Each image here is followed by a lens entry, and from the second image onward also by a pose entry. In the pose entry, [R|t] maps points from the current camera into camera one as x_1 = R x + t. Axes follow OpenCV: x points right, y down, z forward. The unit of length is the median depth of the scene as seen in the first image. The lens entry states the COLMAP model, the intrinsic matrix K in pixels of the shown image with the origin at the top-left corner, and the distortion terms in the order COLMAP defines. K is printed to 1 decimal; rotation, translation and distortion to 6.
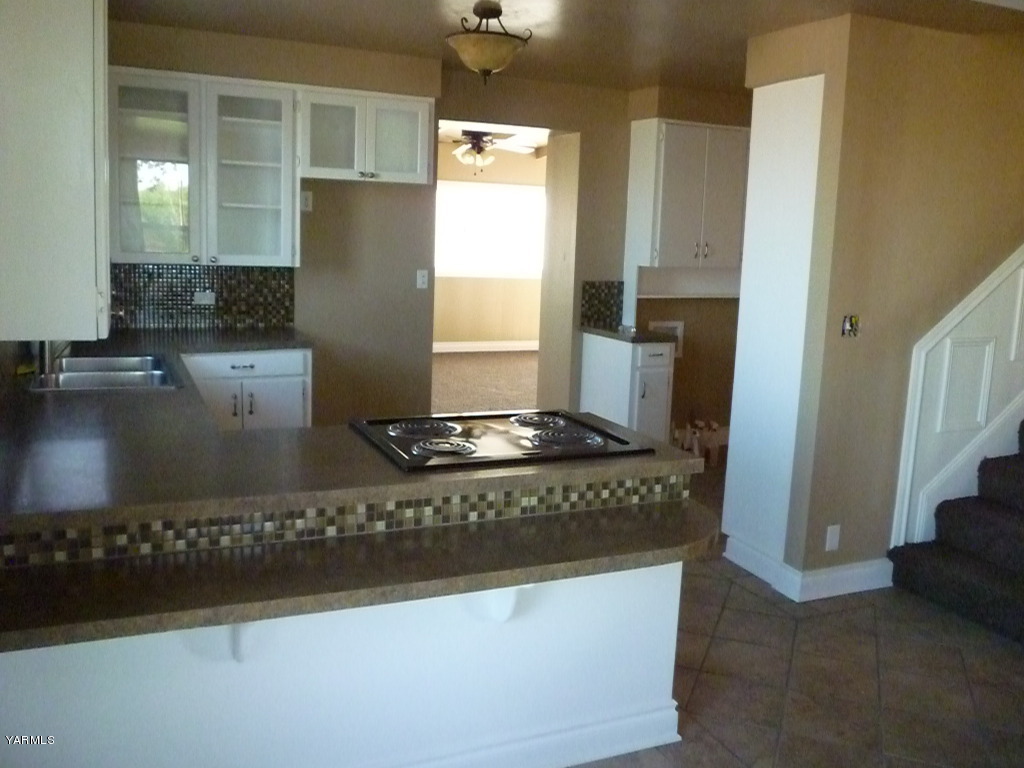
lens RADIAL K [[890.5, 0, 516.6], [0, 890.5, 365.1], [0, 0, 1]] dist [-0.063955, 0.049091]
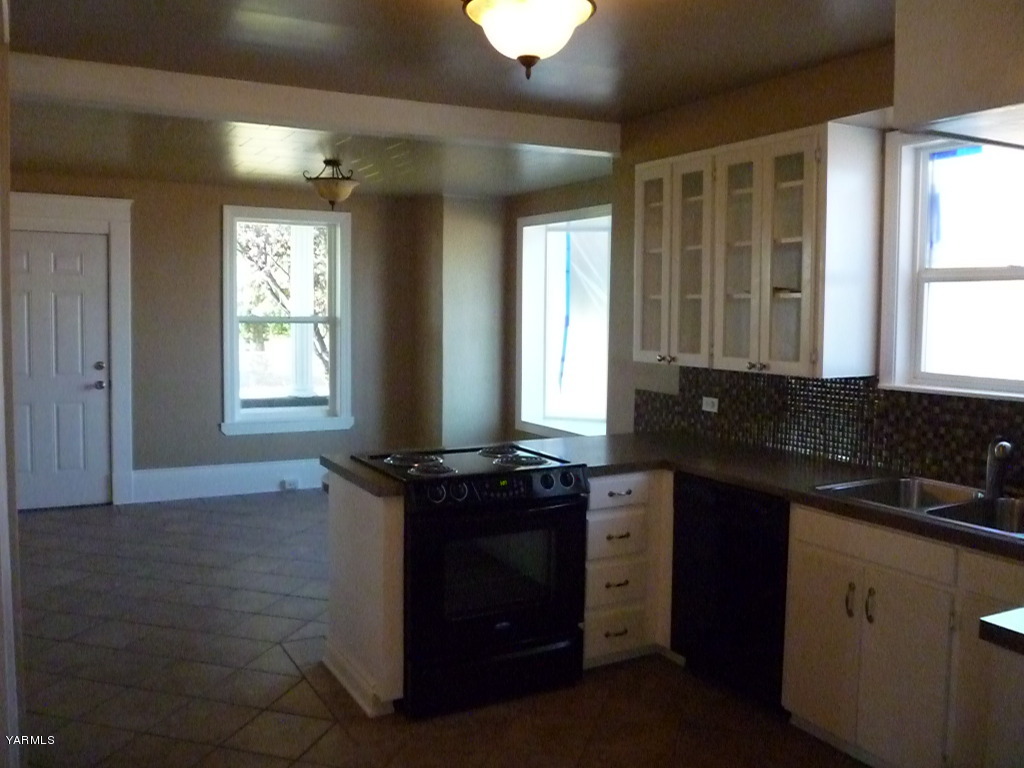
lens RADIAL K [[913.2, 0, 512.0], [0, 913.2, 384.0], [0, 0, 1]] dist [-0.074253, 0.086193]
pose [[-0.995607, -0.045848, -0.081642, 0.015130], [-0.063593, 0.971068, 0.230181, -0.203429], [0.068726, 0.234362, -0.969717, 1.340874]]
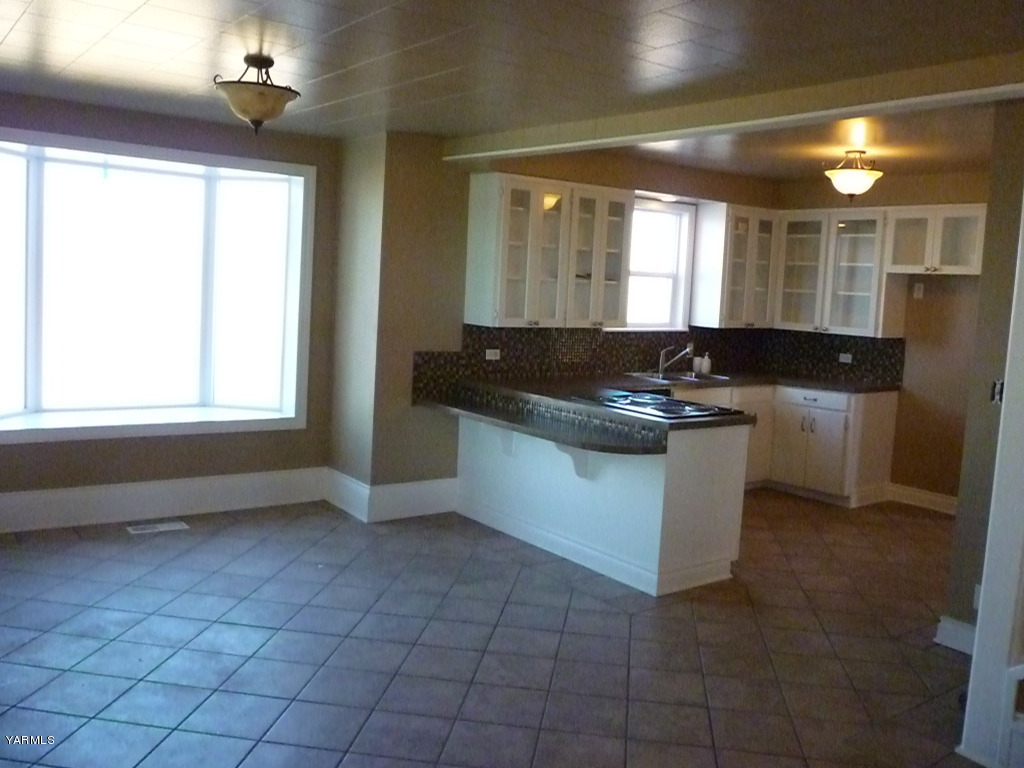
lens RADIAL K [[891.7, 0, 515.0], [0, 891.7, 374.7], [0, 0, 1]] dist [-0.070216, 0.079036]
pose [[0.216823, 0.069623, -0.973725, 0.998820], [-0.185860, 0.982153, 0.028839, 0.010958], [0.958355, 0.174724, 0.225893, 0.170775]]
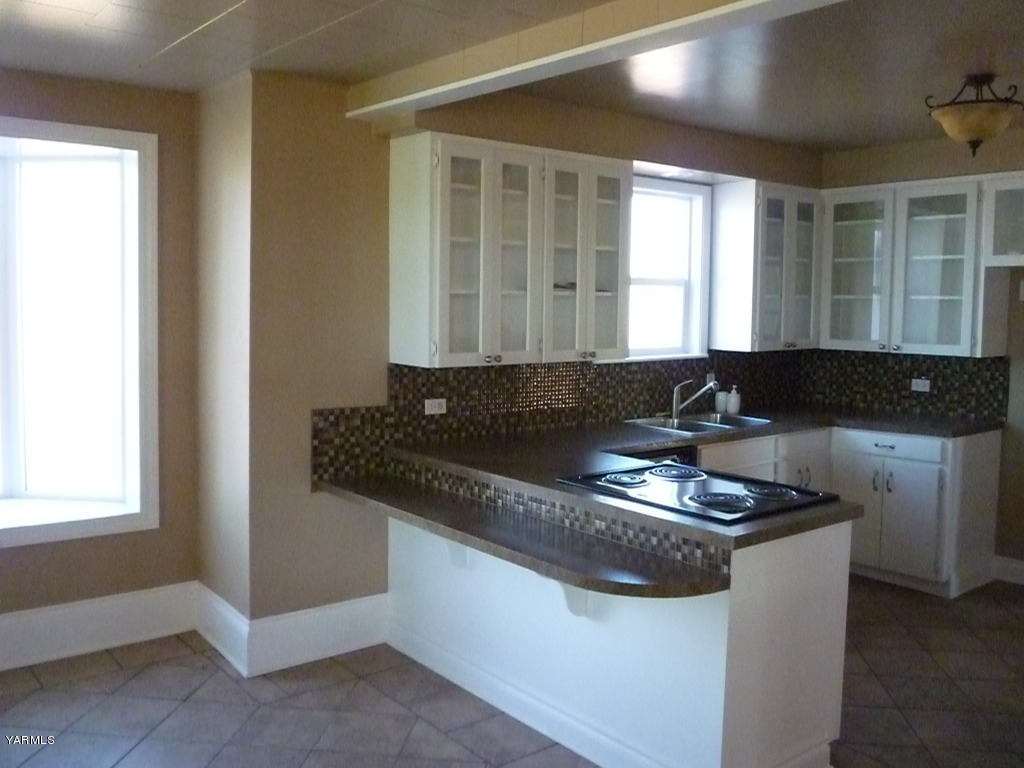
lens RADIAL K [[891.7, 0, 515.0], [0, 891.7, 374.7], [0, 0, 1]] dist [-0.070216, 0.079036]
pose [[0.246932, 0.040365, -0.968192, 0.592524], [-0.148541, 0.988901, 0.003344, -0.019752], [0.957581, 0.142990, 0.250187, 0.279033]]
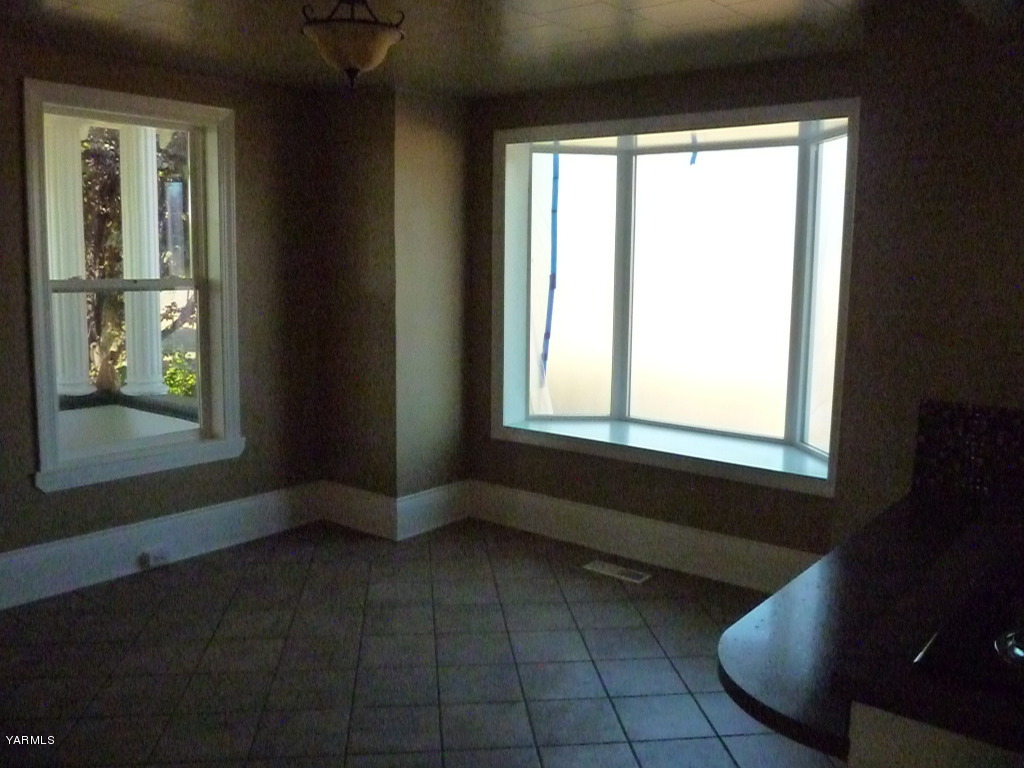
lens RADIAL K [[913.2, 0, 512.0], [0, 913.2, 384.0], [0, 0, 1]] dist [-0.074253, 0.086193]
pose [[-0.892328, 0.012909, -0.451203, 0.356551], [-0.113572, 0.961013, 0.252102, -0.105070], [0.436866, 0.276202, -0.856073, 0.748165]]
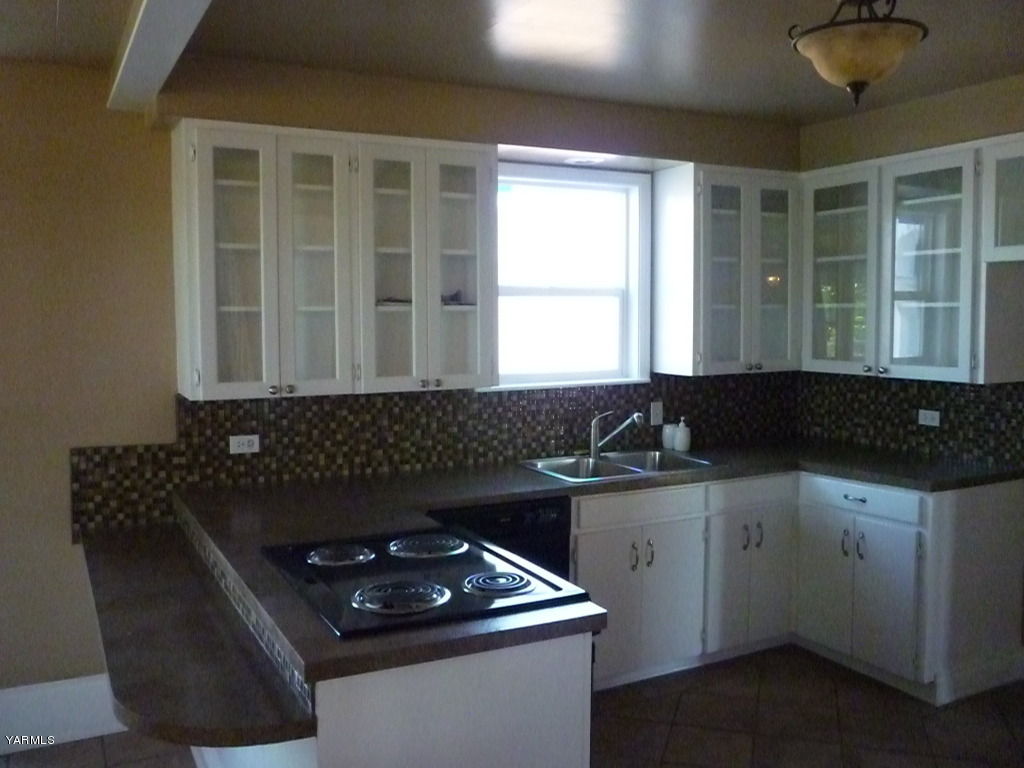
lens RADIAL K [[891.7, 0, 515.0], [0, 891.7, 374.7], [0, 0, 1]] dist [-0.070216, 0.079036]
pose [[0.054435, 0.024523, -0.998216, 0.476797], [-0.145776, 0.989183, 0.016351, -0.076783], [0.987819, 0.144625, 0.057421, 0.599983]]
